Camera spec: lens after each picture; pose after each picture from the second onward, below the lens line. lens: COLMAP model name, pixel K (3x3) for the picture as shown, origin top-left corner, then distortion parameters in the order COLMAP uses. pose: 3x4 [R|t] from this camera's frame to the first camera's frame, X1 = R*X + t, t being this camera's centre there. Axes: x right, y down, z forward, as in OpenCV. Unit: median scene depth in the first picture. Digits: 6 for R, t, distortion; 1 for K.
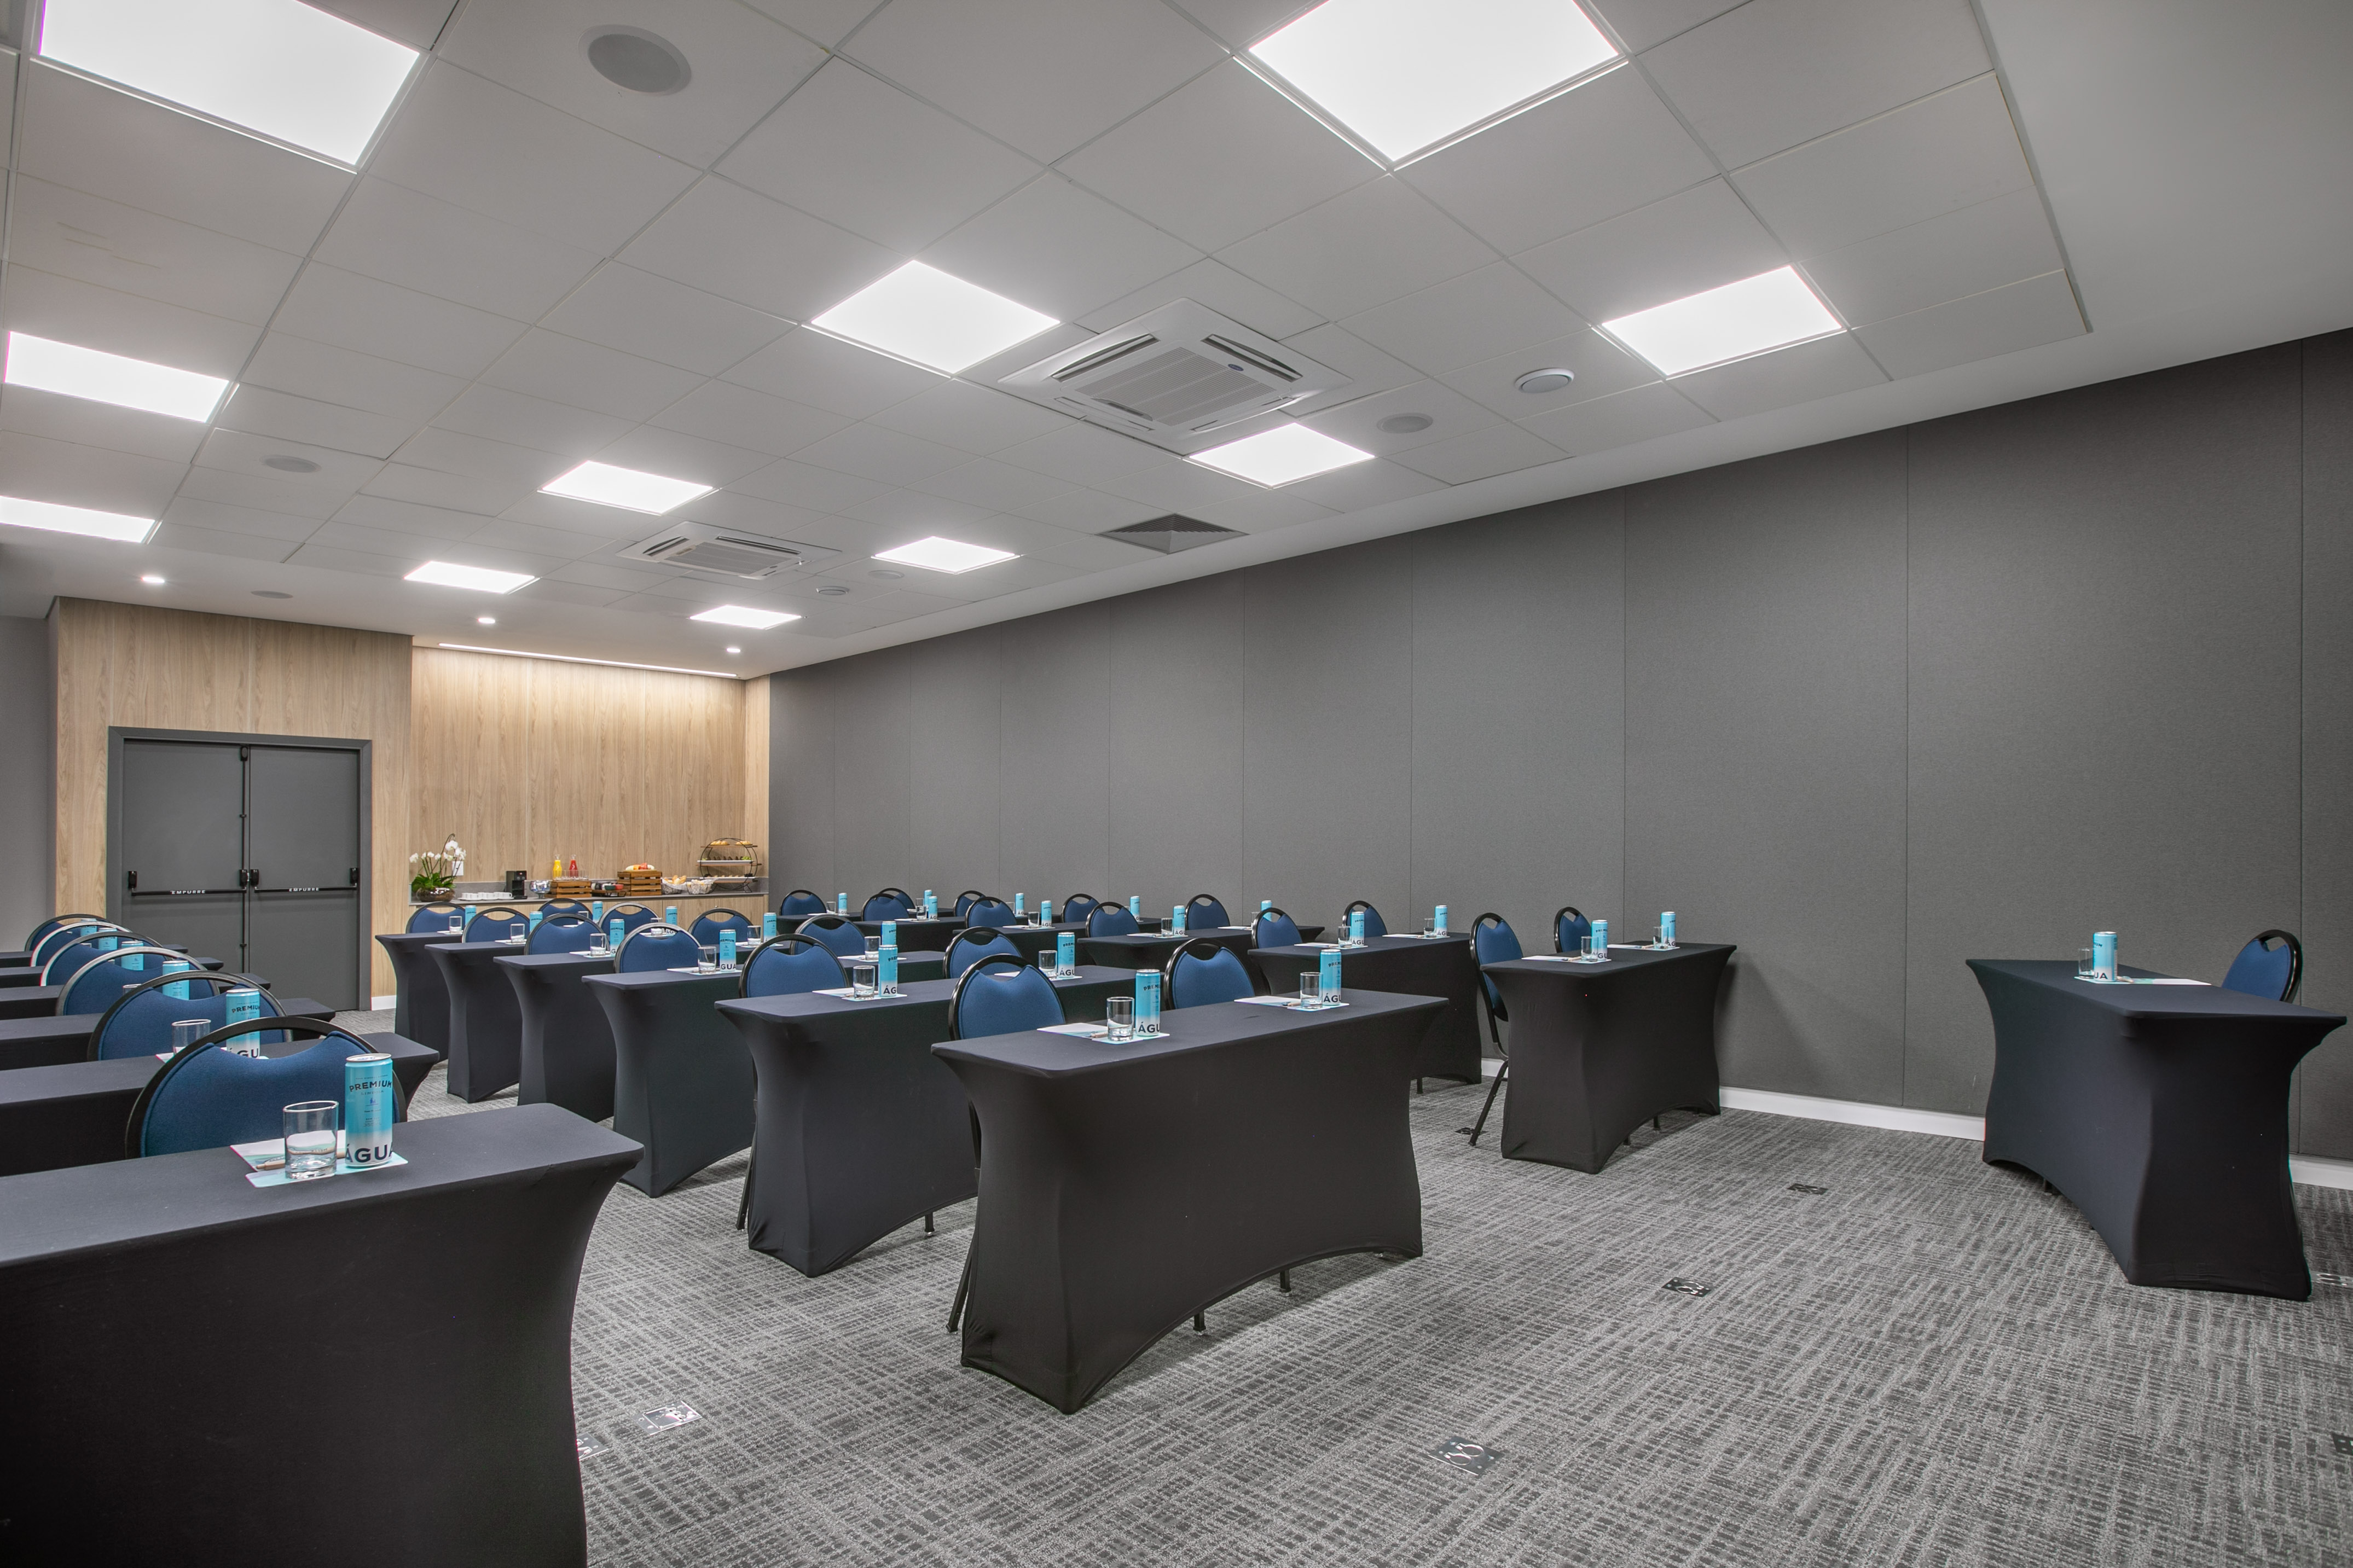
lens RADIAL K [[1172.7, 0, 1161.7], [0, 1172.7, 810.5], [0, 0, 1]] dist [-0.006917, -0.000511]
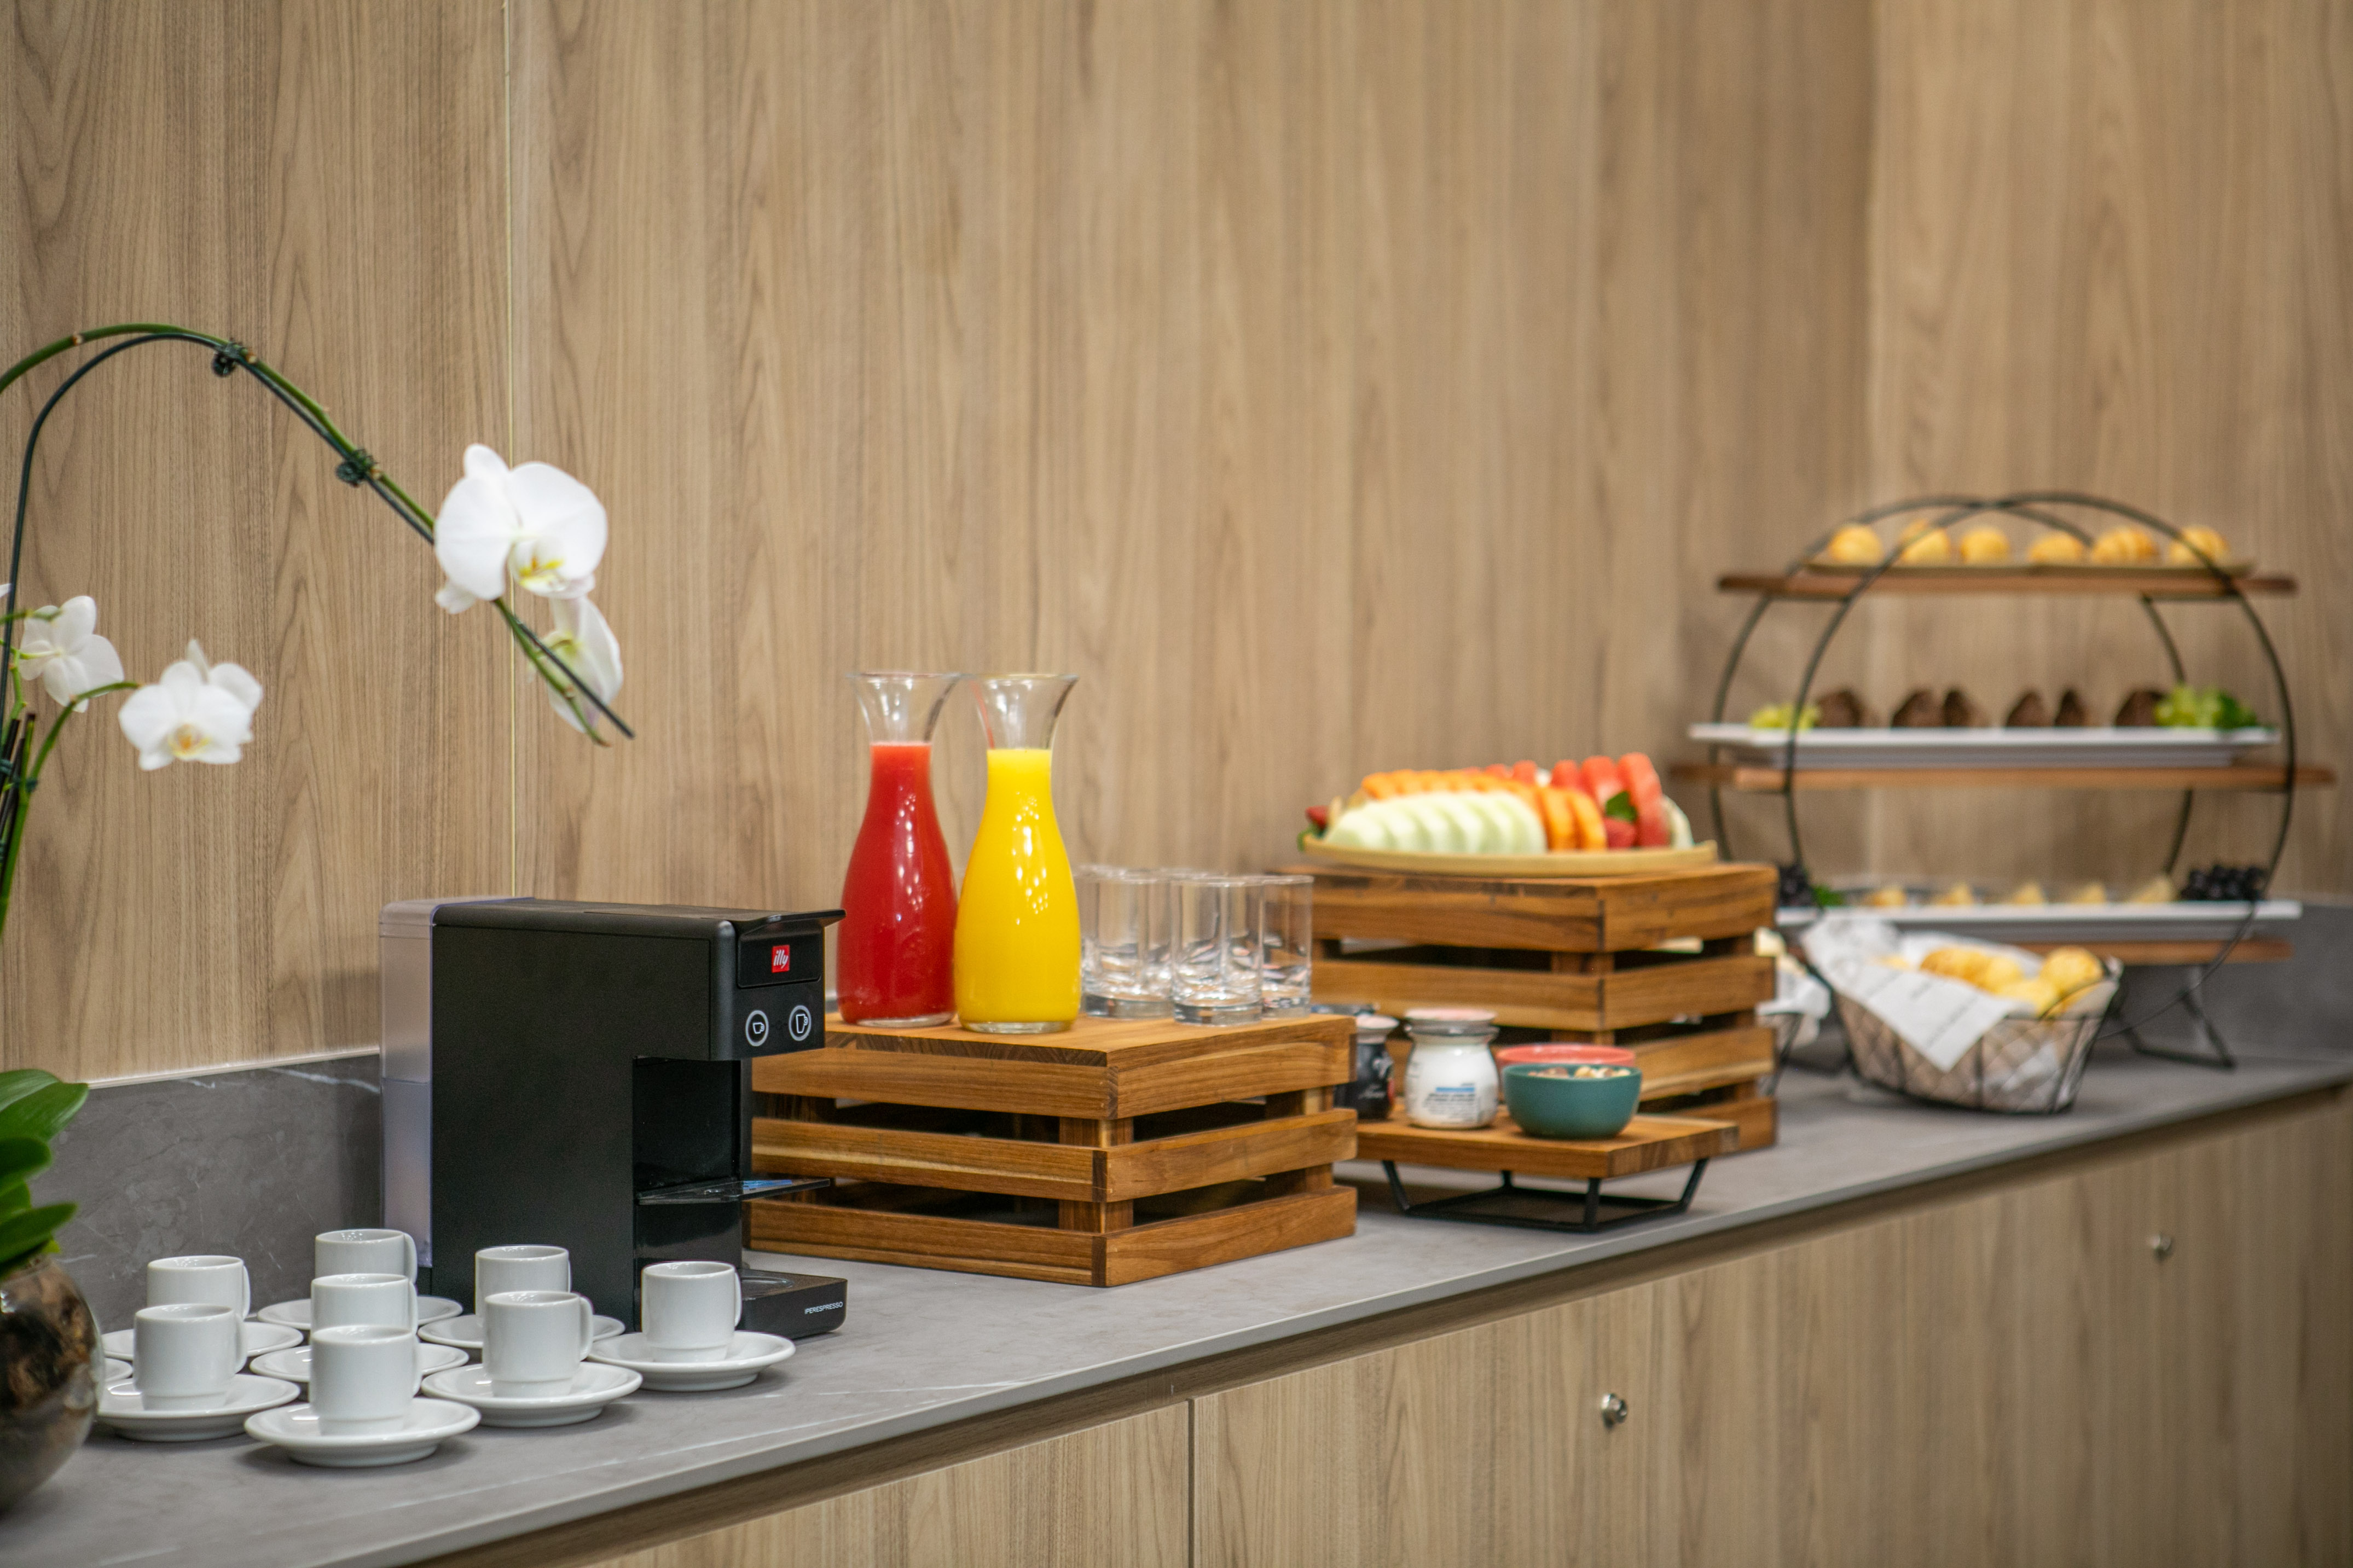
lens RADIAL K [[4433.5, 0, 1173.6], [0, 4433.5, 764.9], [0, 0, 1]] dist [0.172404, 0.000000]
pose [[0.983990, -0.007620, 0.178061, -0.534095], [-0.002885, 0.998274, 0.058660, 0.026011], [-0.178200, -0.058234, 0.982270, 0.697051]]
